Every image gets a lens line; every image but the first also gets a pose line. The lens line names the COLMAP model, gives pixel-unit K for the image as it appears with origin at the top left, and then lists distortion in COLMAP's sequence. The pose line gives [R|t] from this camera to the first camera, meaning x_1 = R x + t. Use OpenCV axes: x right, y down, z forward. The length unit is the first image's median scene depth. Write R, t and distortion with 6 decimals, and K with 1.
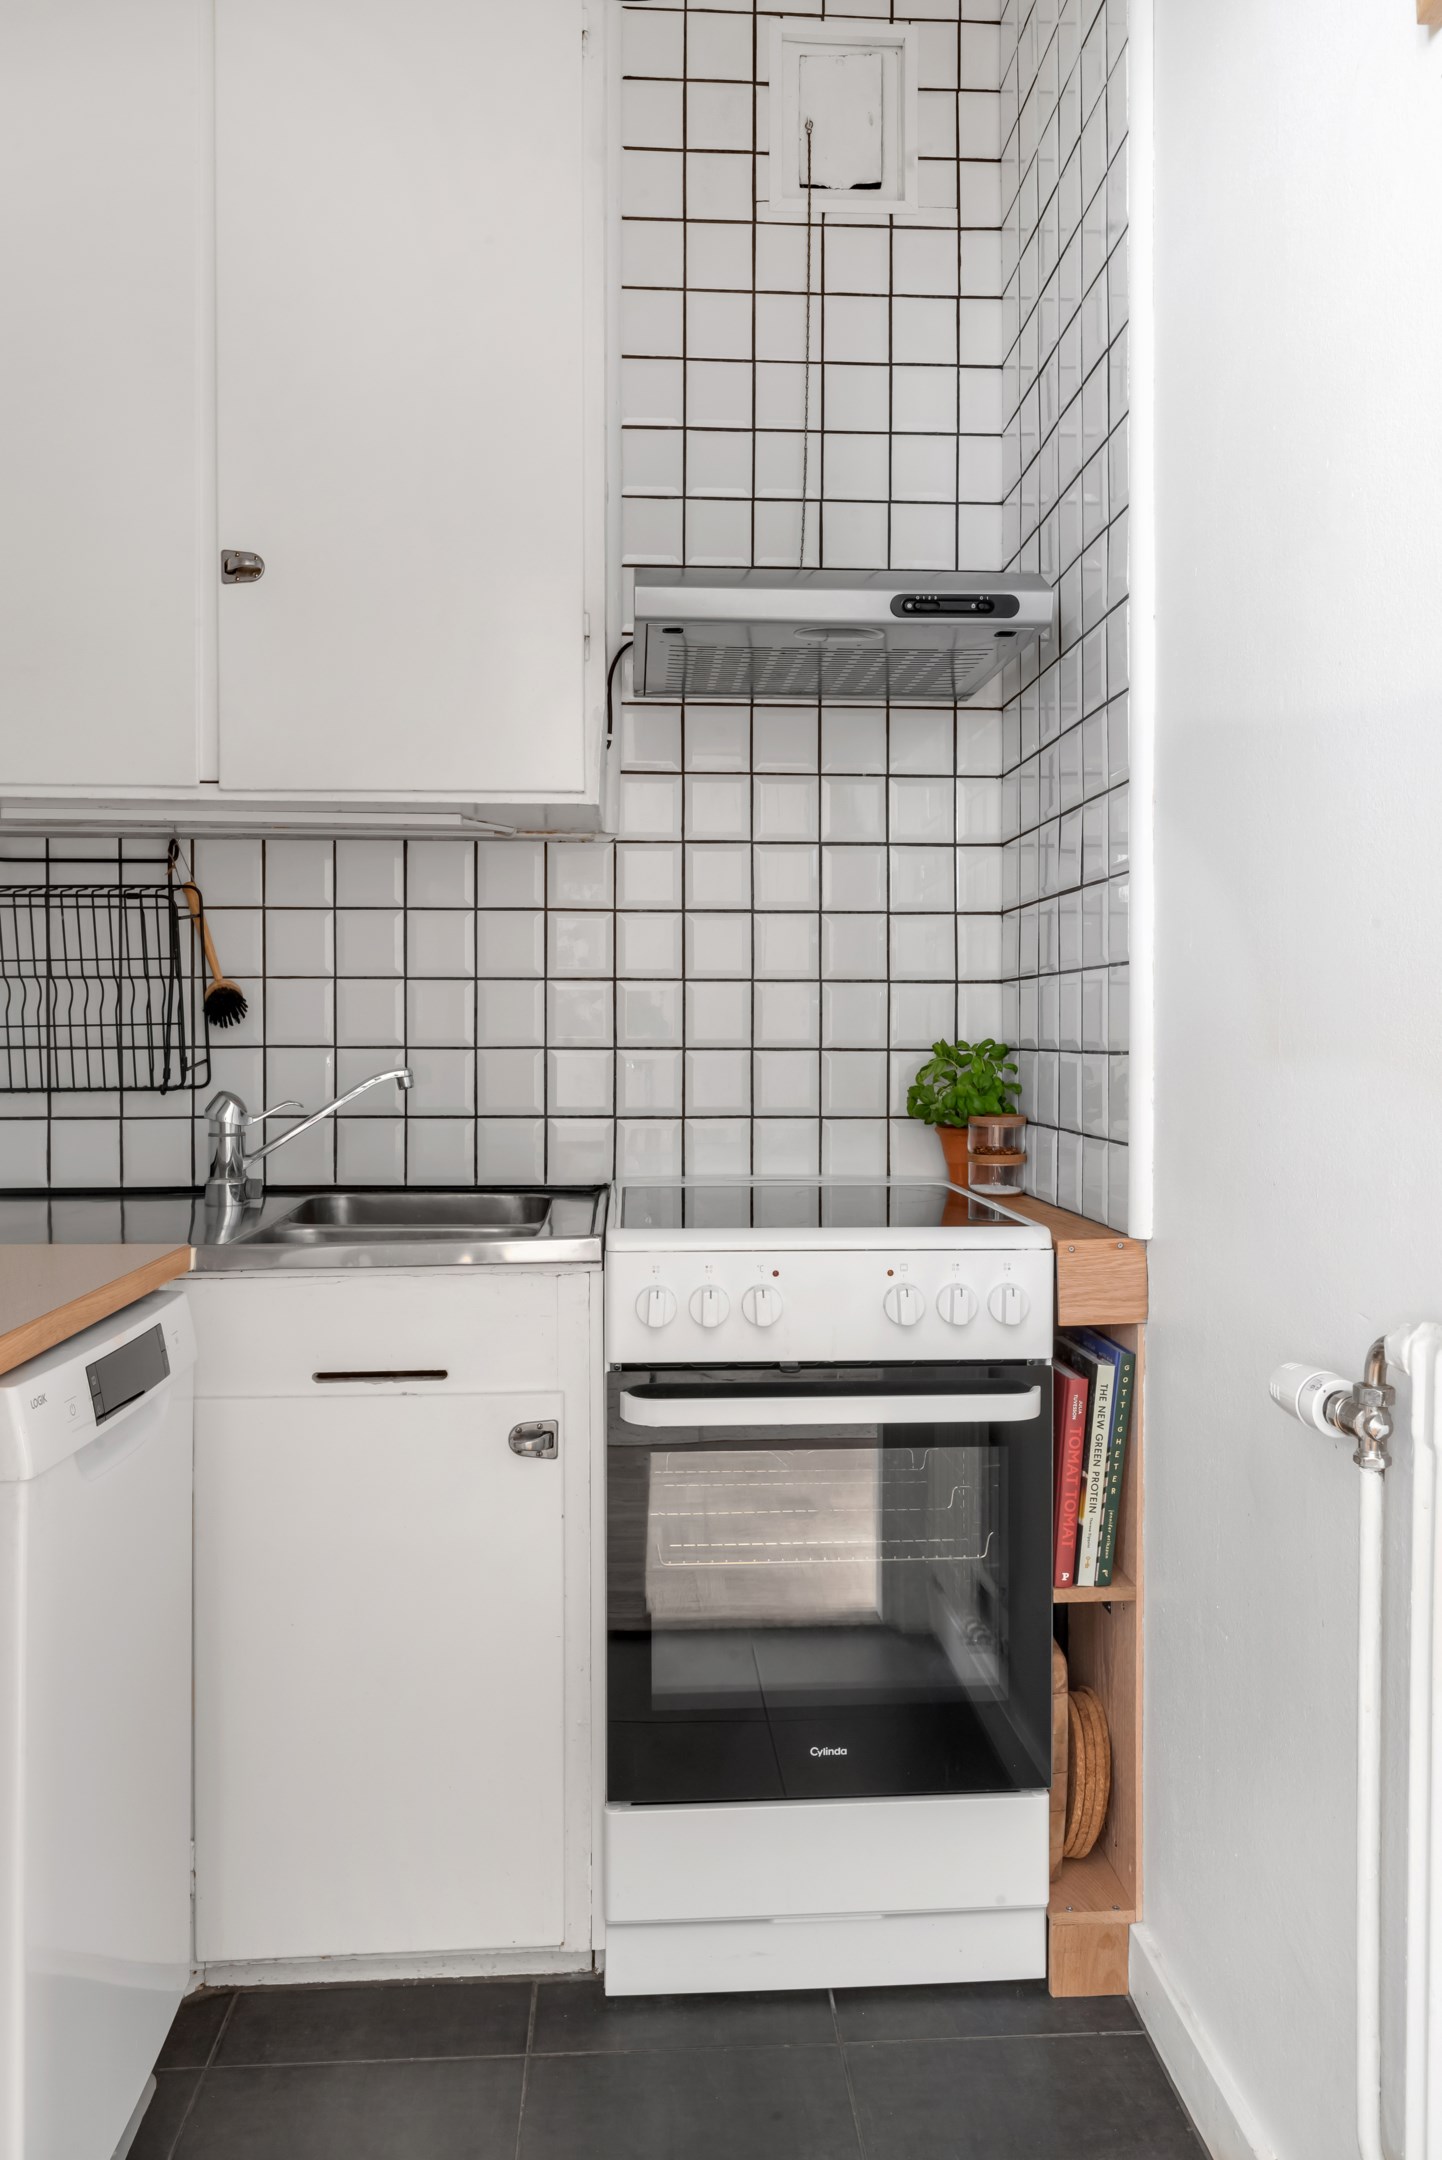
lens RADIAL K [[1518.3, 0, 721.9], [0, 1518.3, 1051.8], [0, 0, 1]] dist [-0.003239, 0.002827]
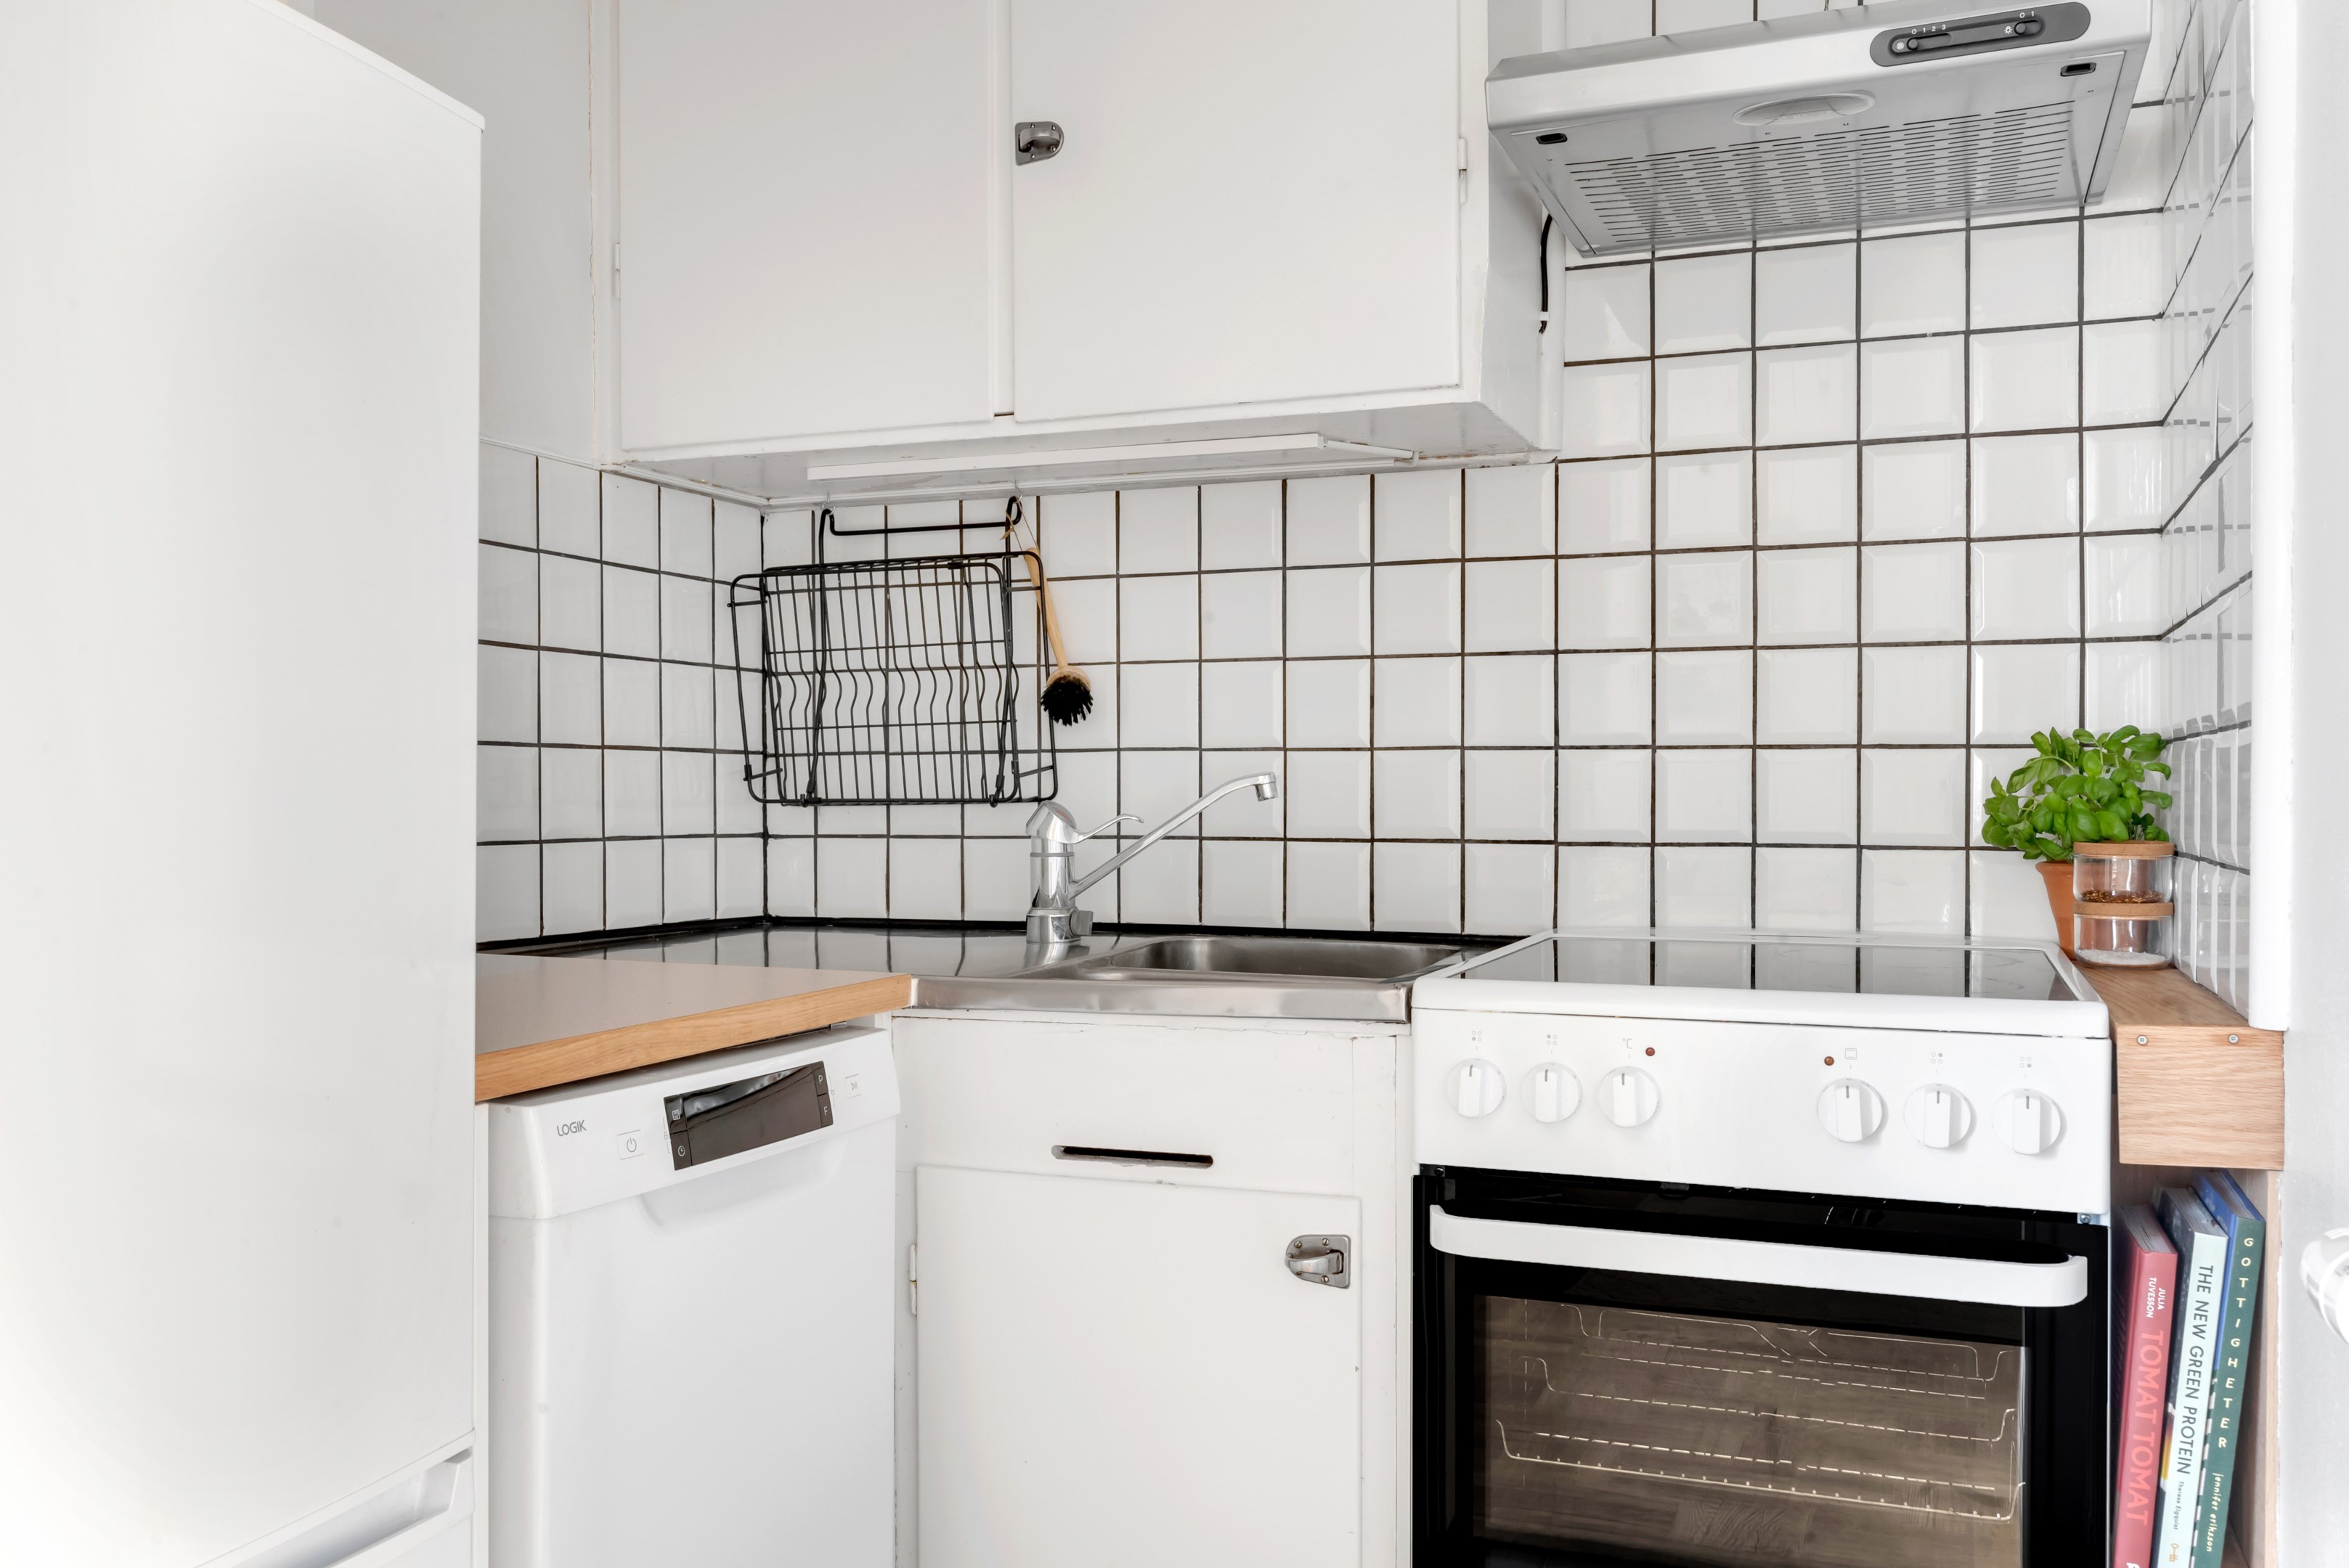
lens RADIAL K [[1912.6, 0, 1195.1], [0, 1912.6, 823.8], [0, 0, 1]] dist [-0.000788, 0.003349]
pose [[0.906724, 0.005518, -0.421689, 0.166609], [-0.003539, 0.999979, 0.005476, 0.031151], [0.421710, -0.003473, 0.906724, 0.106427]]
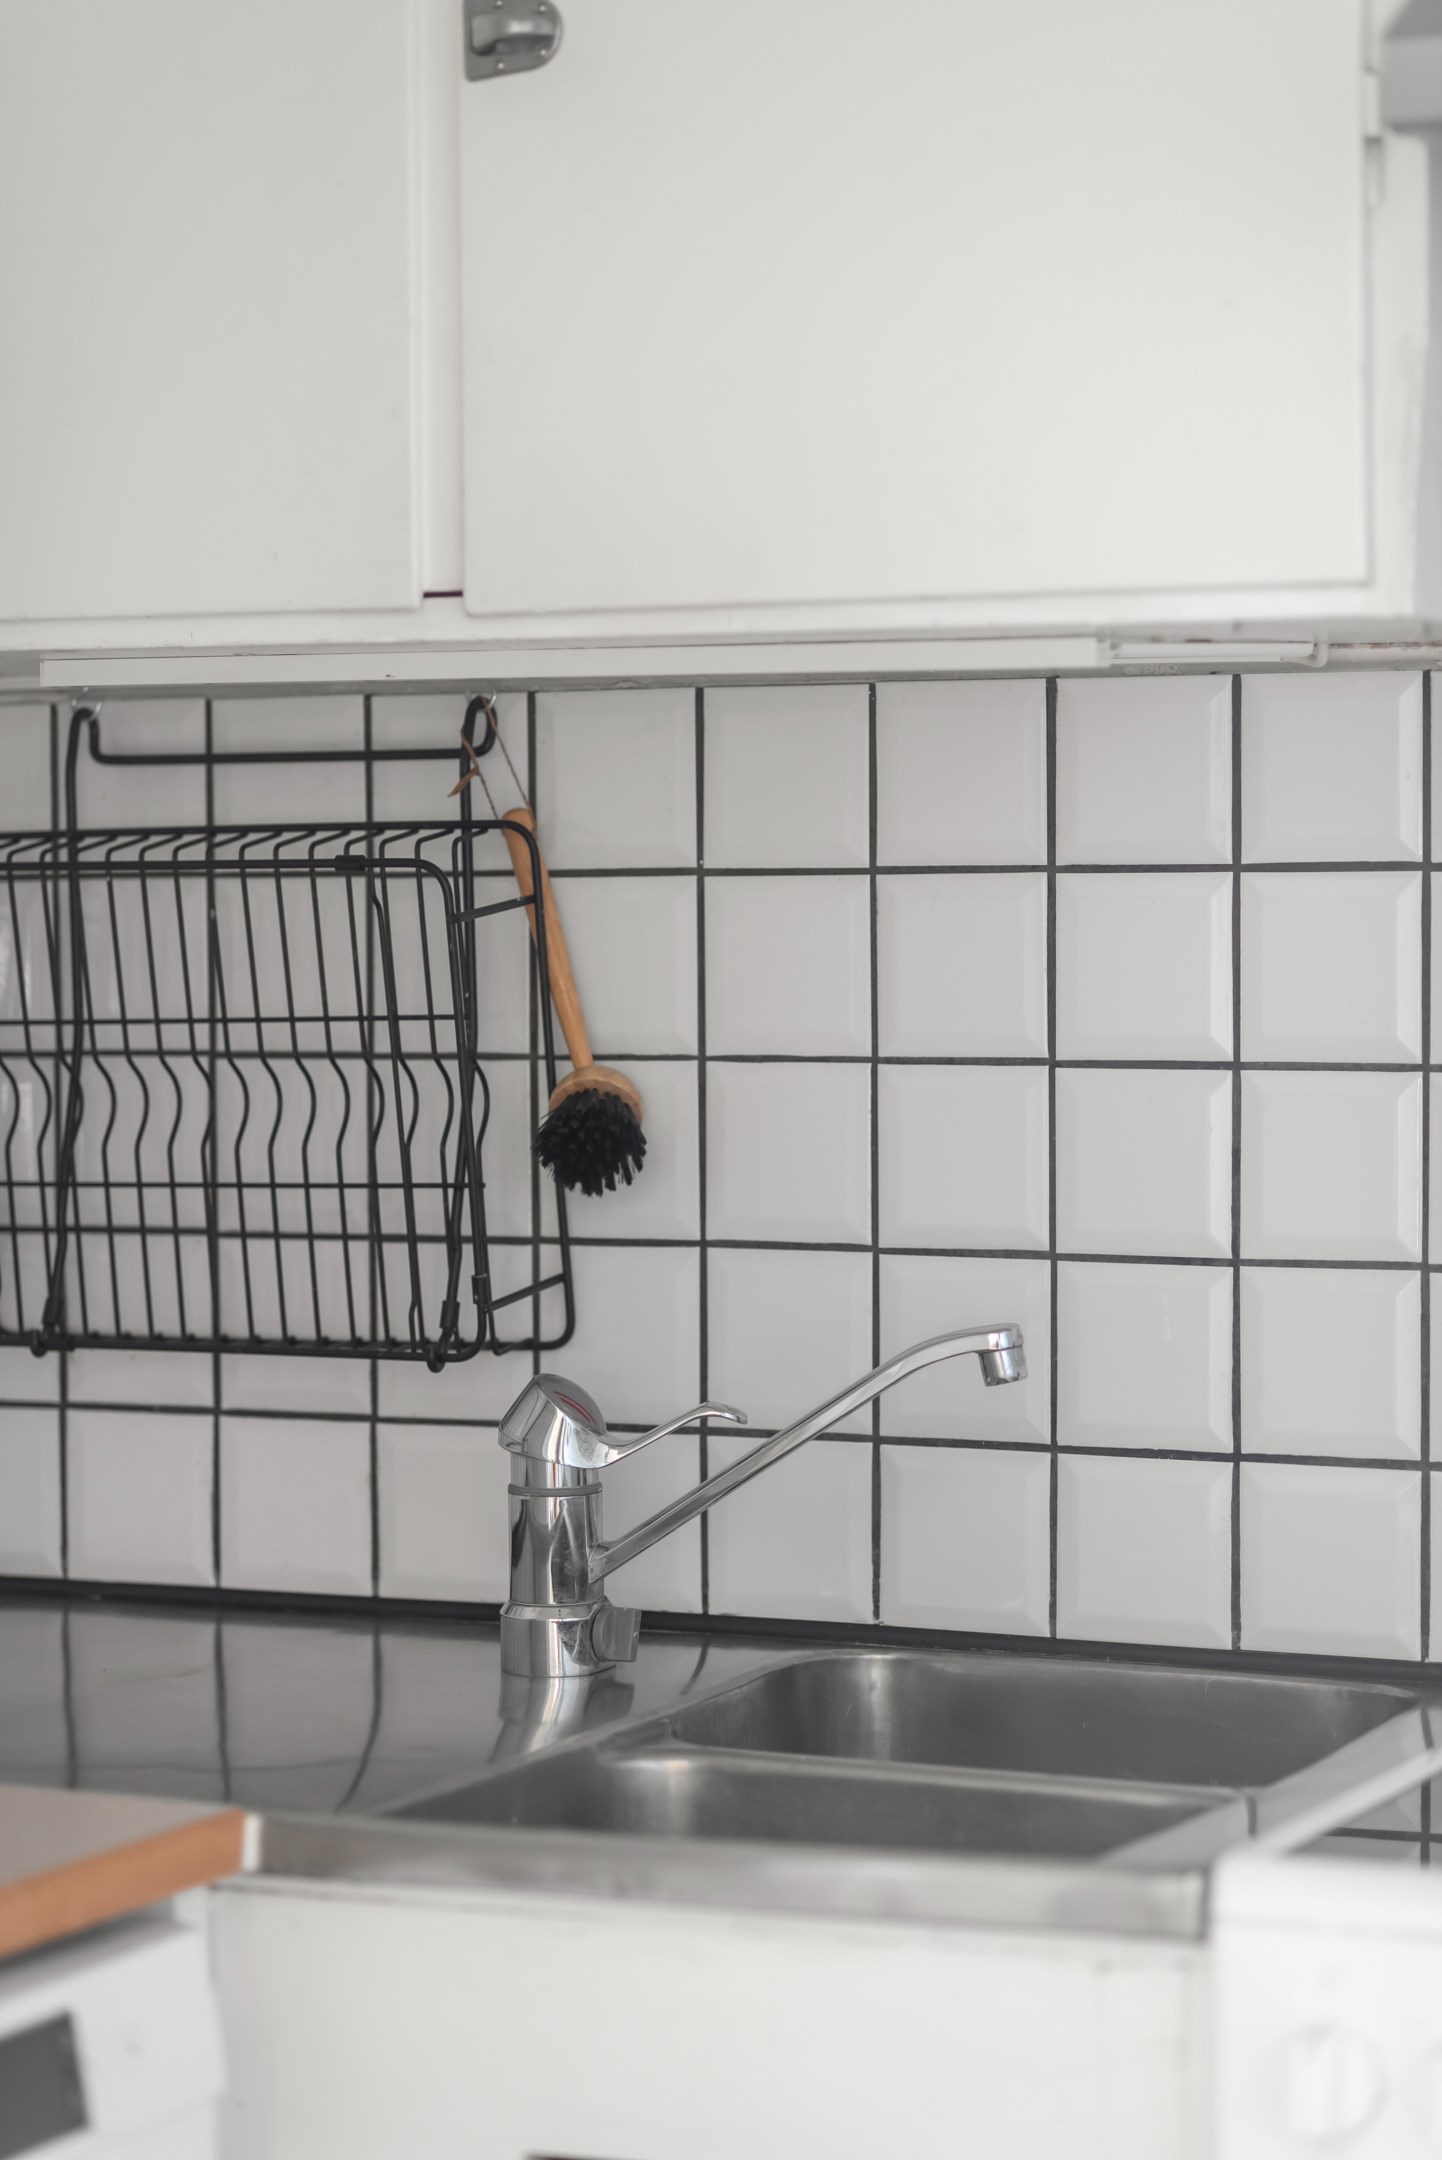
lens RADIAL K [[5221.8, 0, 721.0], [0, 5221.8, 1080.0], [0, 0, 1]] dist [-0.015961, 0.429447]
pose [[0.873207, 0.014313, -0.487139, 0.338756], [-0.000840, 0.999611, 0.027865, -0.082254], [0.487348, -0.023923, 0.872880, -0.120792]]
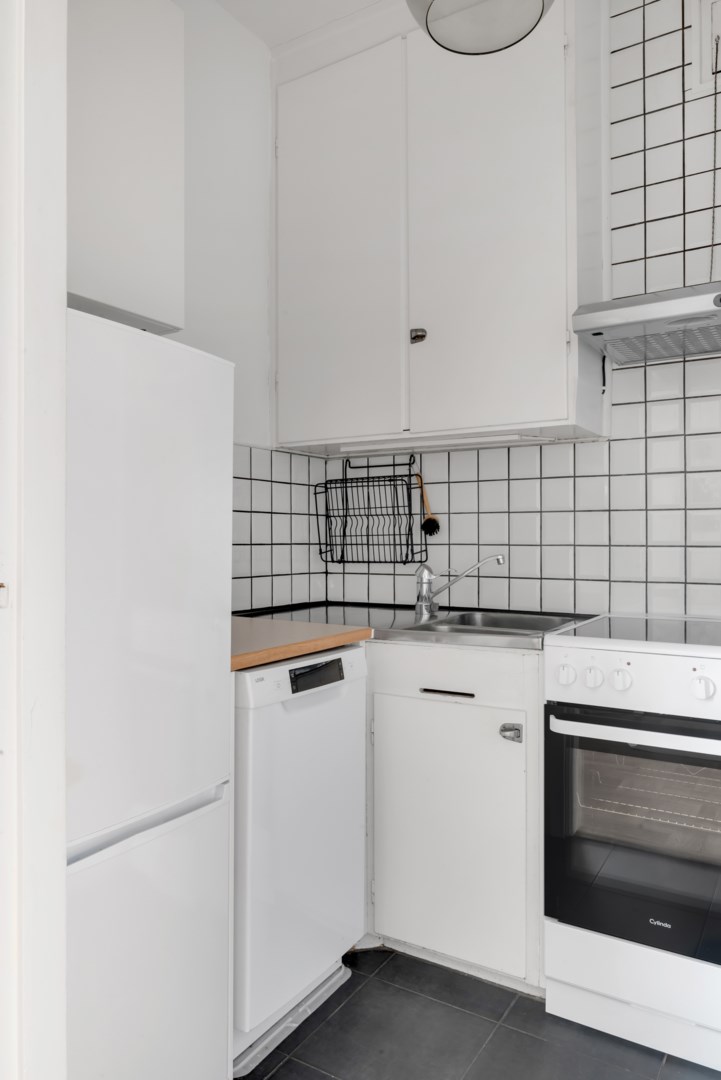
lens RADIAL K [[750.0, 0, 360.5], [0, 750.0, 540.0], [0, 0, 1]] dist [-0.001814, -0.000143]
pose [[0.812777, -0.000501, -0.582575, 0.244811], [-0.004969, 0.999957, -0.007792, -0.000626], [0.582554, 0.009228, 0.812740, 0.026719]]
